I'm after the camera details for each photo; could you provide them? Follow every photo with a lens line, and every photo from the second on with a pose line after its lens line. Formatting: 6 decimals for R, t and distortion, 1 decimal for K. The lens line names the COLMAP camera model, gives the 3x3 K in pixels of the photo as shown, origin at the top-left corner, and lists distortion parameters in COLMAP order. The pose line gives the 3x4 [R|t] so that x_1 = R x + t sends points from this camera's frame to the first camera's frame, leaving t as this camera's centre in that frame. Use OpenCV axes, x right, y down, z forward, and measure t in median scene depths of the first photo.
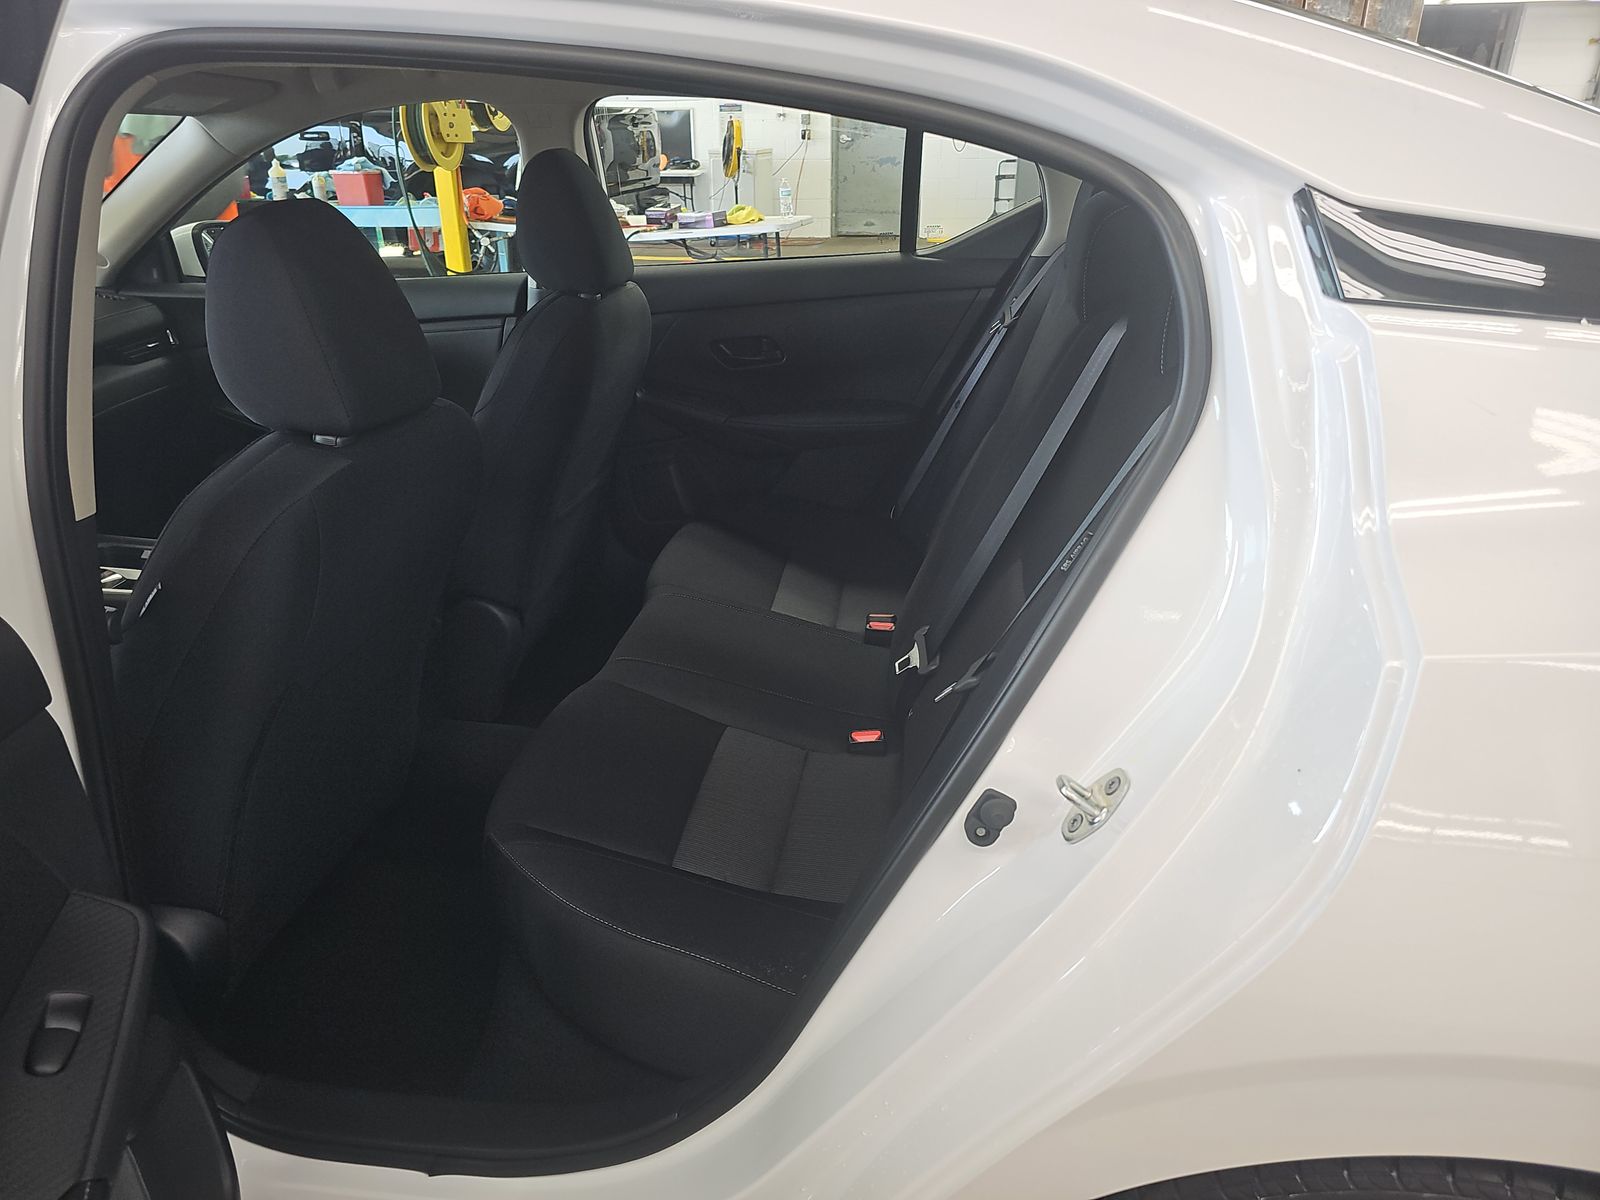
lens RADIAL K [[1061.7, 0, 796.8], [0, 1061.7, 609.2], [0, 0, 1]] dist [0.036881, -0.029532]
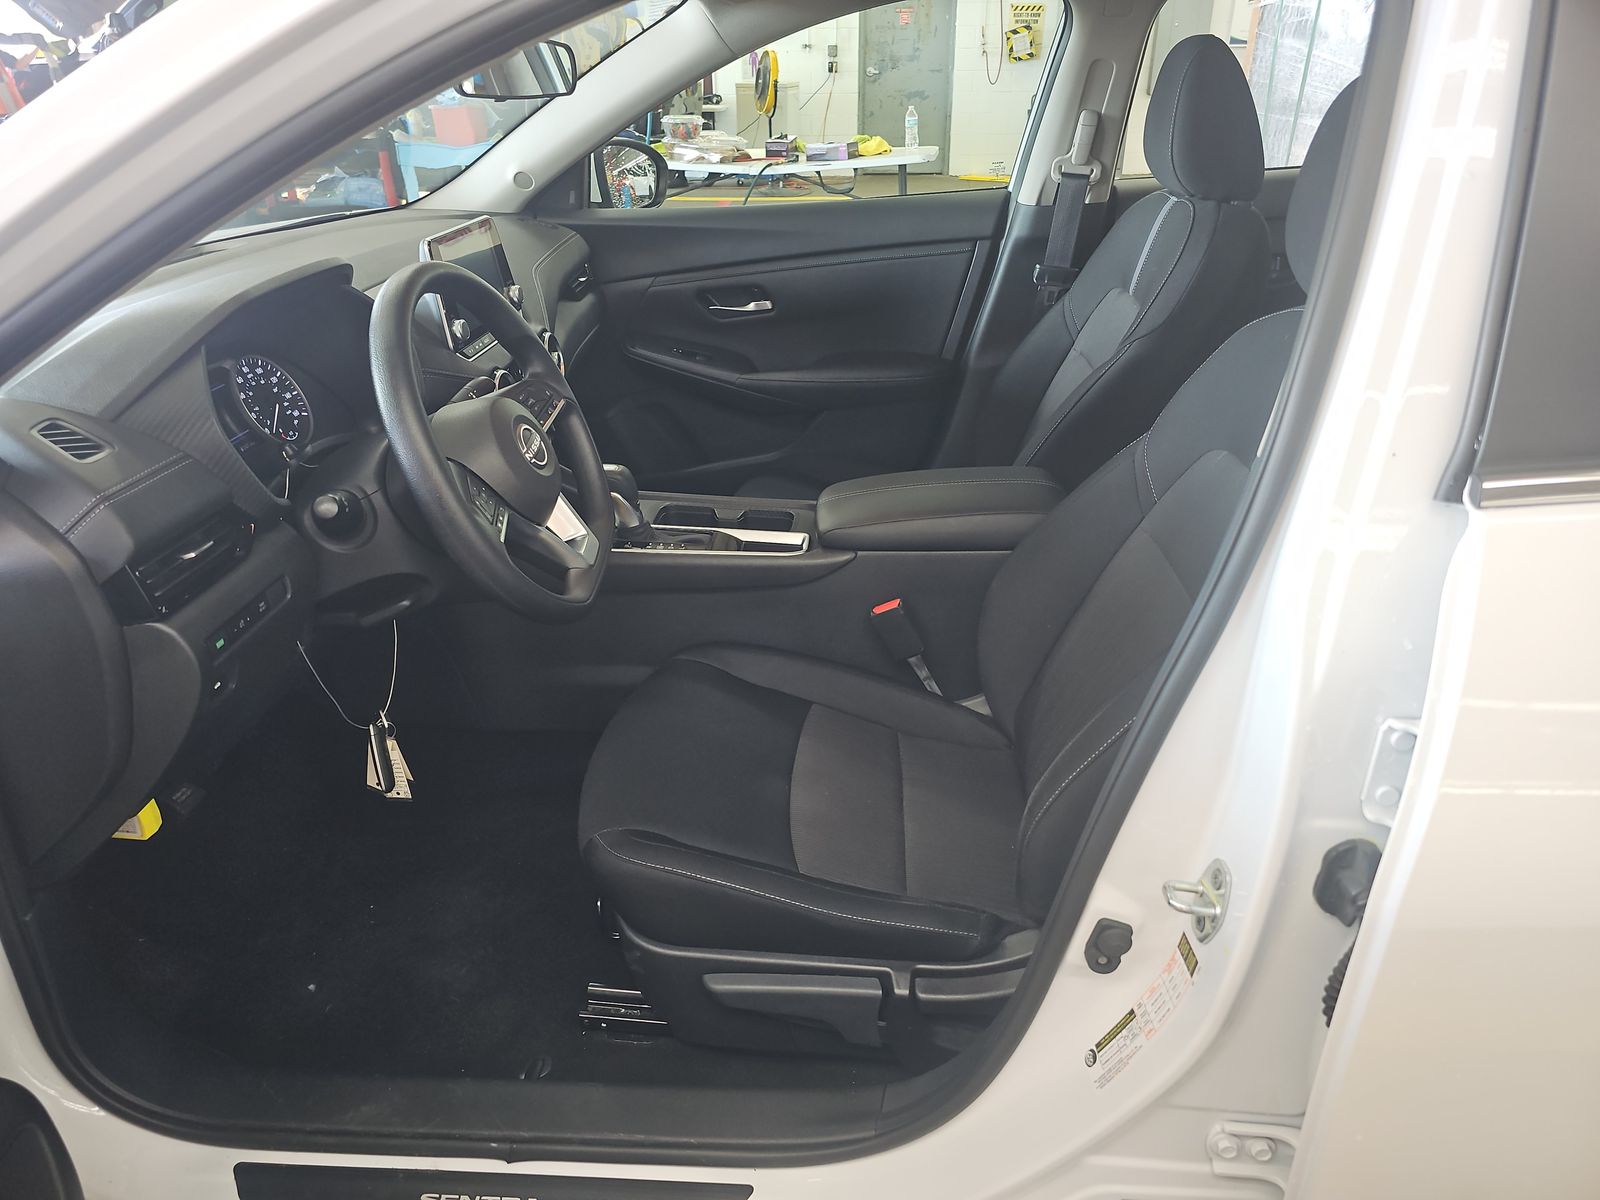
lens RADIAL K [[1061.7, 0, 798.4], [0, 1061.7, 608.4], [0, 0, 1]] dist [0.036881, -0.029532]
pose [[0.997965, -0.030516, 0.055992, -0.101789], [0.027984, 0.998574, 0.045471, -0.001716], [-0.057300, -0.043811, 0.997395, 0.020047]]
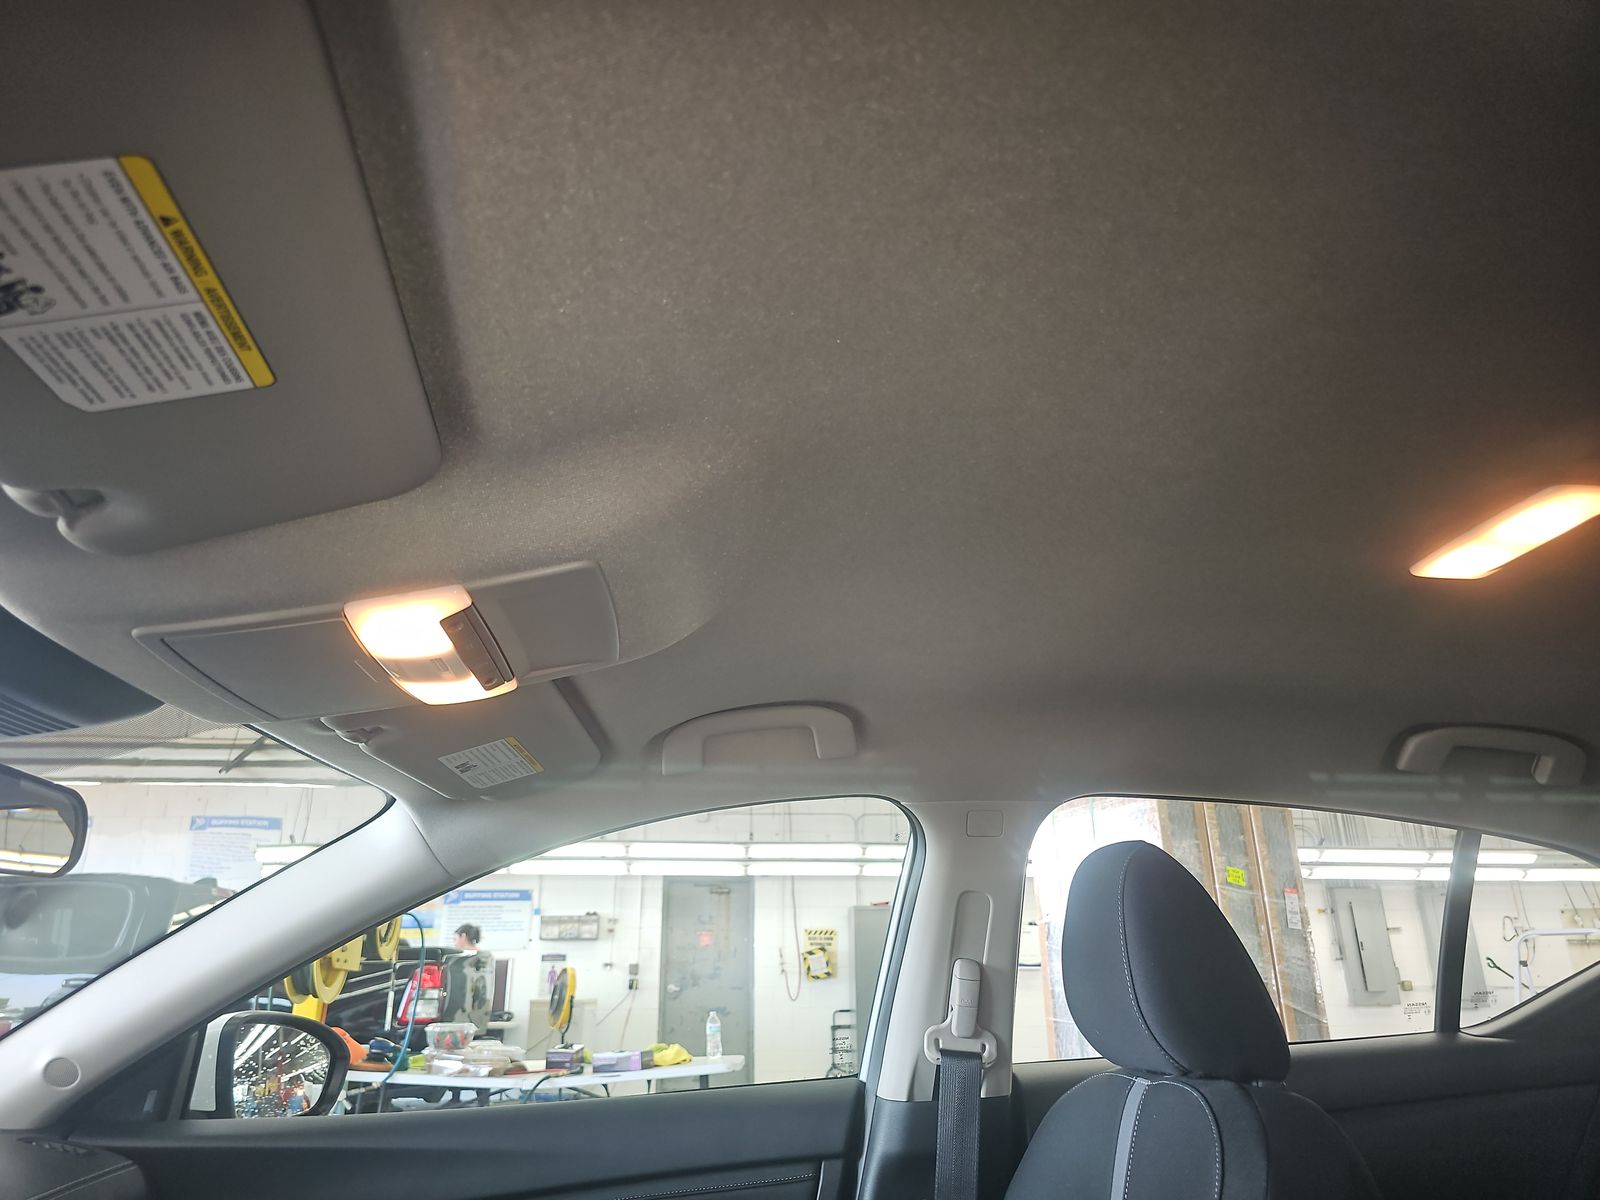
lens RADIAL K [[1061.7, 0, 794.9], [0, 1061.7, 608.1], [0, 0, 1]] dist [0.036881, -0.029532]
pose [[0.973562, 0.078267, 0.214596, -0.090802], [0.093553, 0.720438, -0.687181, -0.020193], [-0.208386, 0.689089, 0.694069, 0.085494]]
